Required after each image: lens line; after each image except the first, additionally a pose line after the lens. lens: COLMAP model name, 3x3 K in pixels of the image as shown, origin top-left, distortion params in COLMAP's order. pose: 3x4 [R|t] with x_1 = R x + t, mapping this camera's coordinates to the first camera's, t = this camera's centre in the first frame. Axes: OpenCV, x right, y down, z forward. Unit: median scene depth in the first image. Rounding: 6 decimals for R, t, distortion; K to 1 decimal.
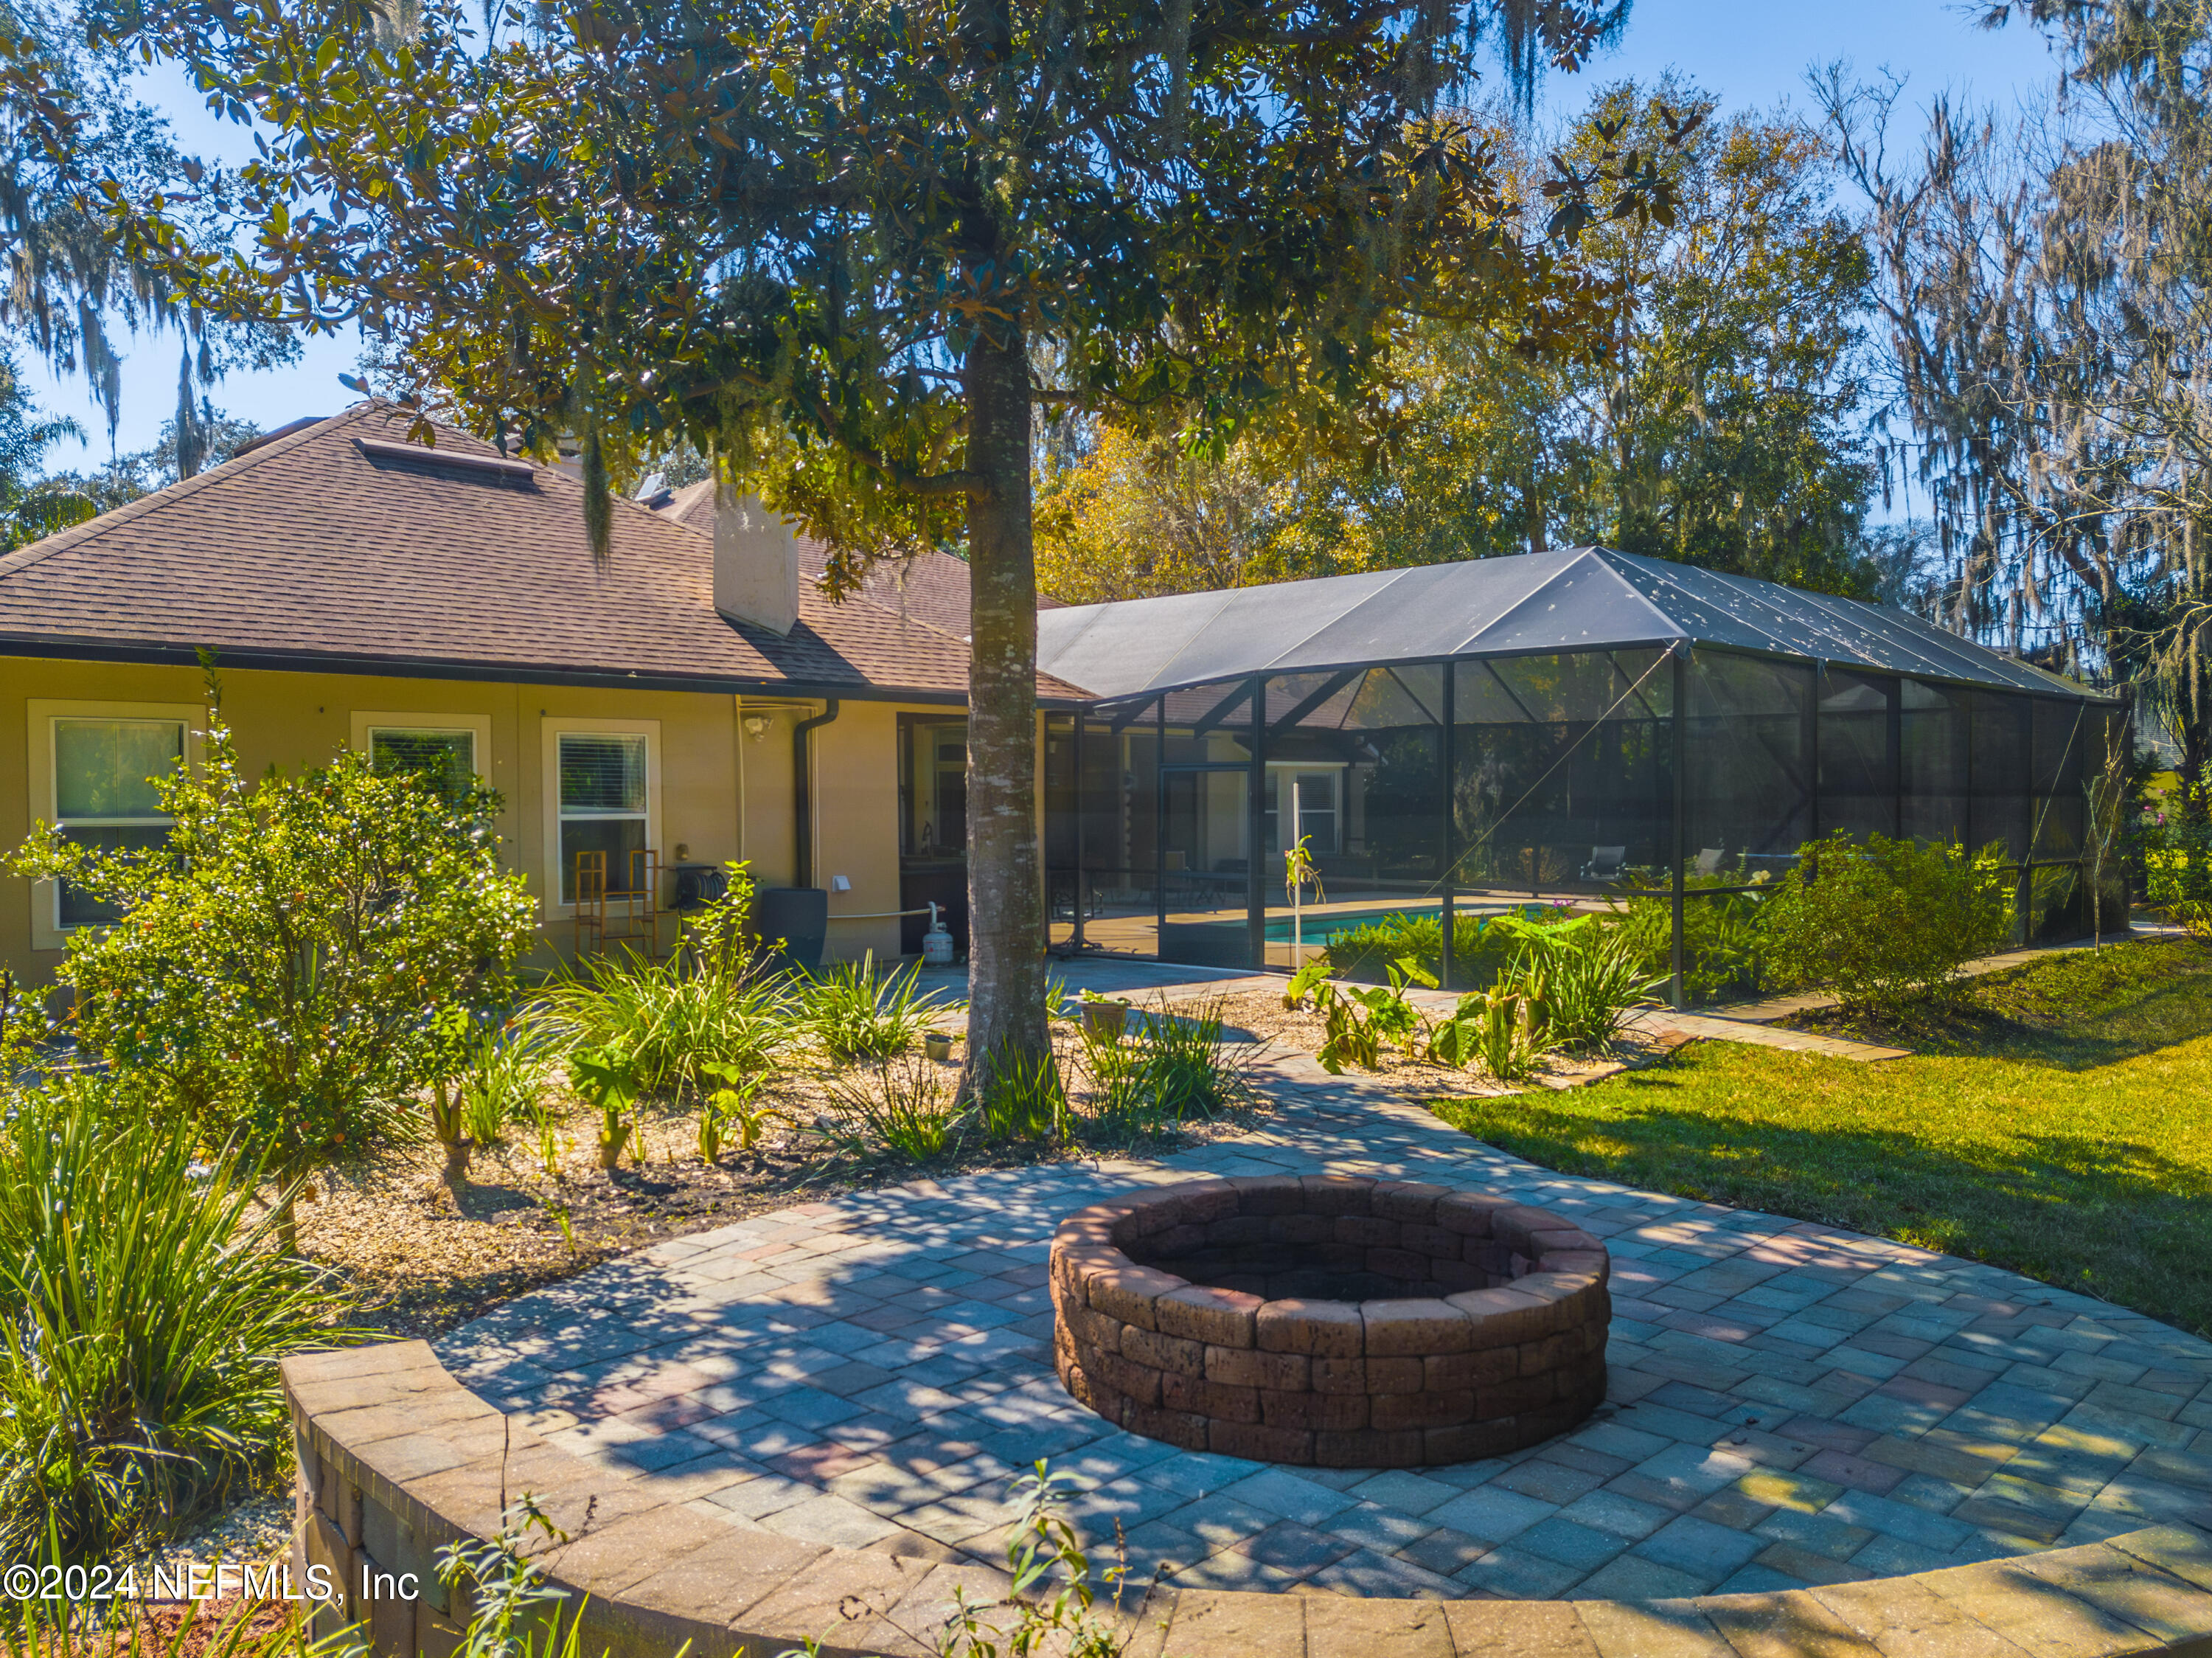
lens RADIAL K [[1696.9, 0, 1106.0], [0, 1696.9, 829.0], [0, 0, 1]] dist [0.005789, -0.004479]
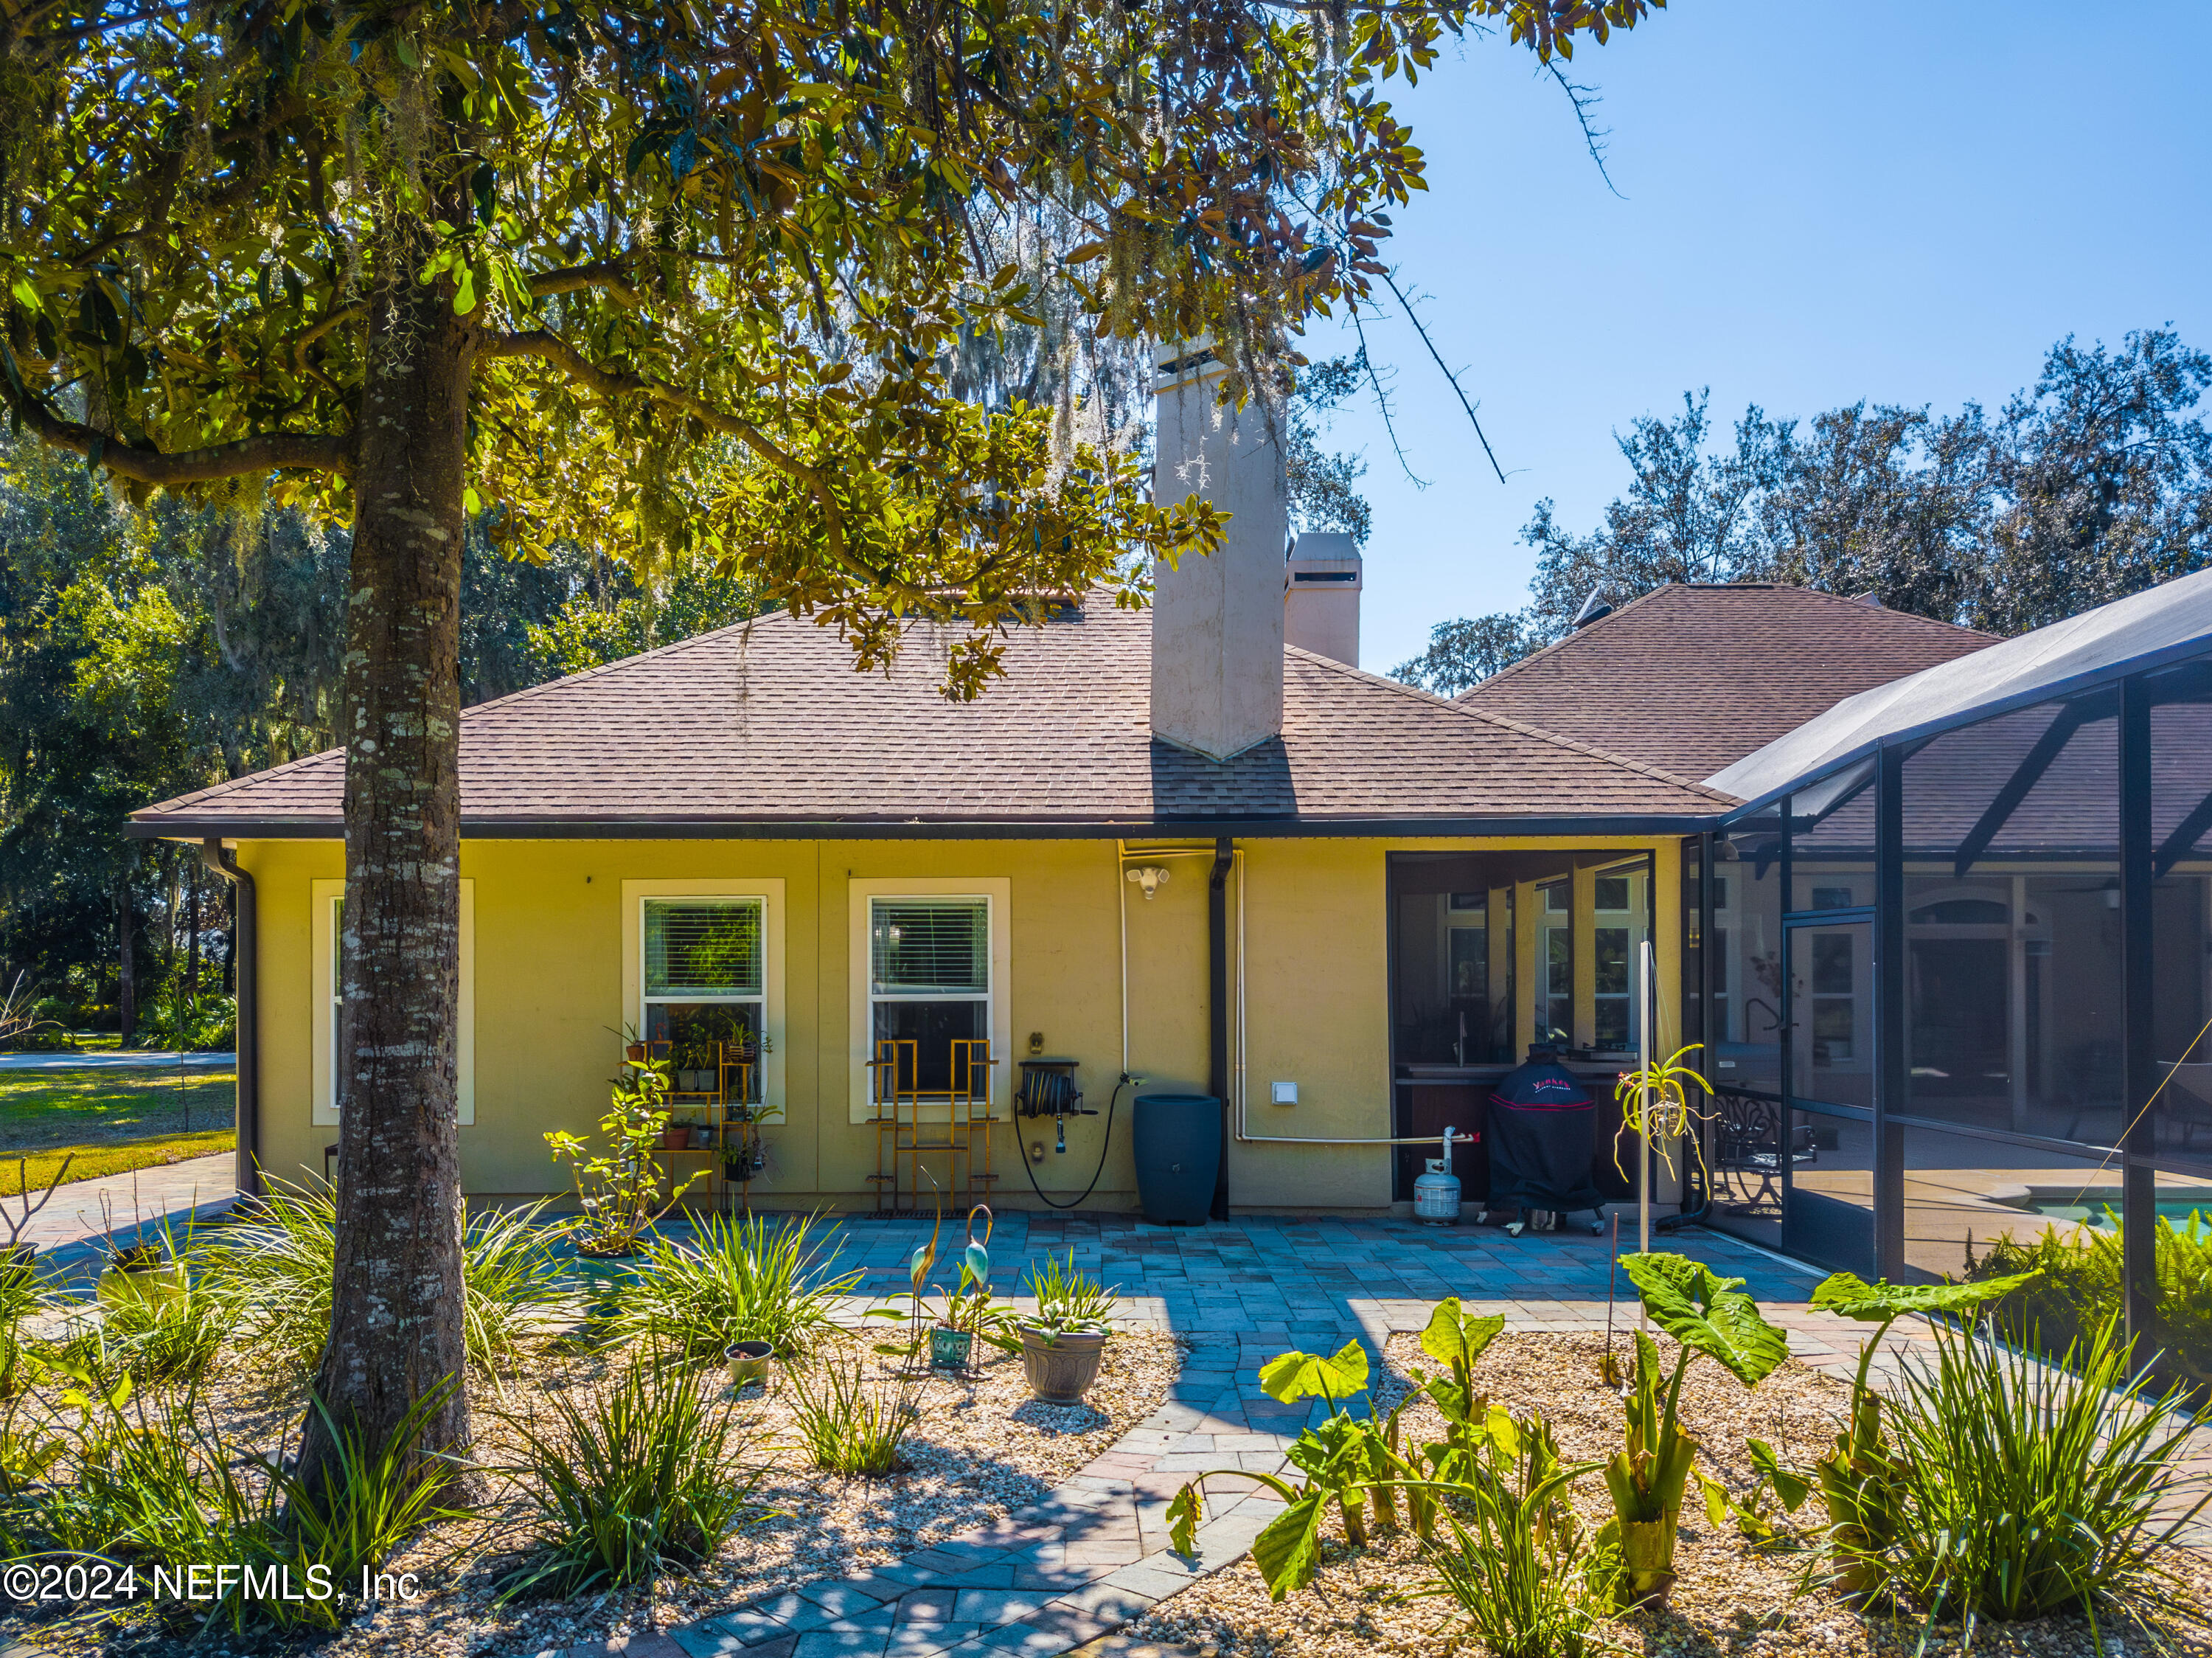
lens RADIAL K [[1798.7, 0, 1106.0], [0, 1798.7, 829.0], [0, 0, 1]] dist [0.006070, -0.000484]
pose [[0.698615, -0.068178, -0.712242, 0.366855], [-0.008995, 0.994534, -0.104023, 0.000412], [0.715441, 0.079079, 0.694183, 0.450975]]
